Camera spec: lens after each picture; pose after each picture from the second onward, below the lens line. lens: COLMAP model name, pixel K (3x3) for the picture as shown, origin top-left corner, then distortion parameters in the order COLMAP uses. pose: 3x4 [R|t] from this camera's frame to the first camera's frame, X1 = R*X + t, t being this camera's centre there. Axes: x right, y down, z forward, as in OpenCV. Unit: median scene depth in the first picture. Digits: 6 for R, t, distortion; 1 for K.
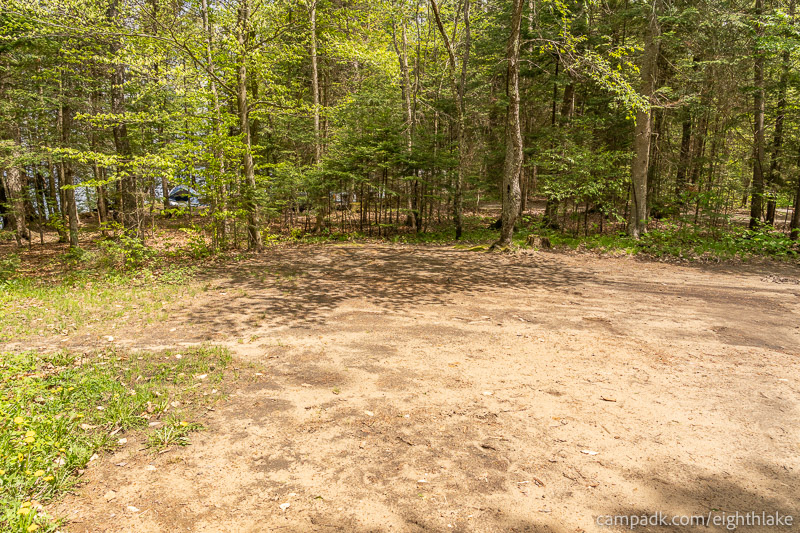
lens RADIAL K [[528.5, 0, 400.0], [0, 528.5, 266.5], [0, 0, 1]] dist [0.033232, 0.000535]
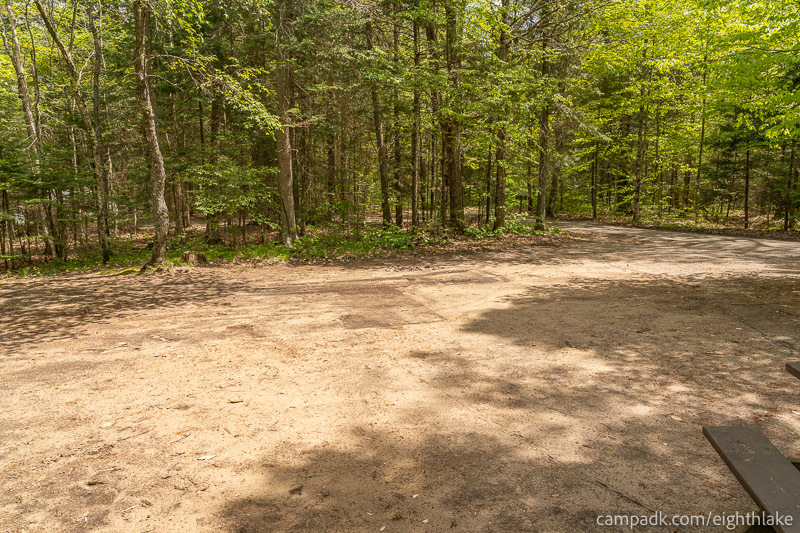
lens RADIAL K [[528.5, 0, 400.0], [0, 528.5, 266.5], [0, 0, 1]] dist [0.033232, 0.000535]
pose [[0.888534, -0.111637, 0.445022, 0.183602], [0.124218, 0.992255, 0.000900, 0.019294], [-0.441676, 0.054480, 0.895519, -0.072098]]
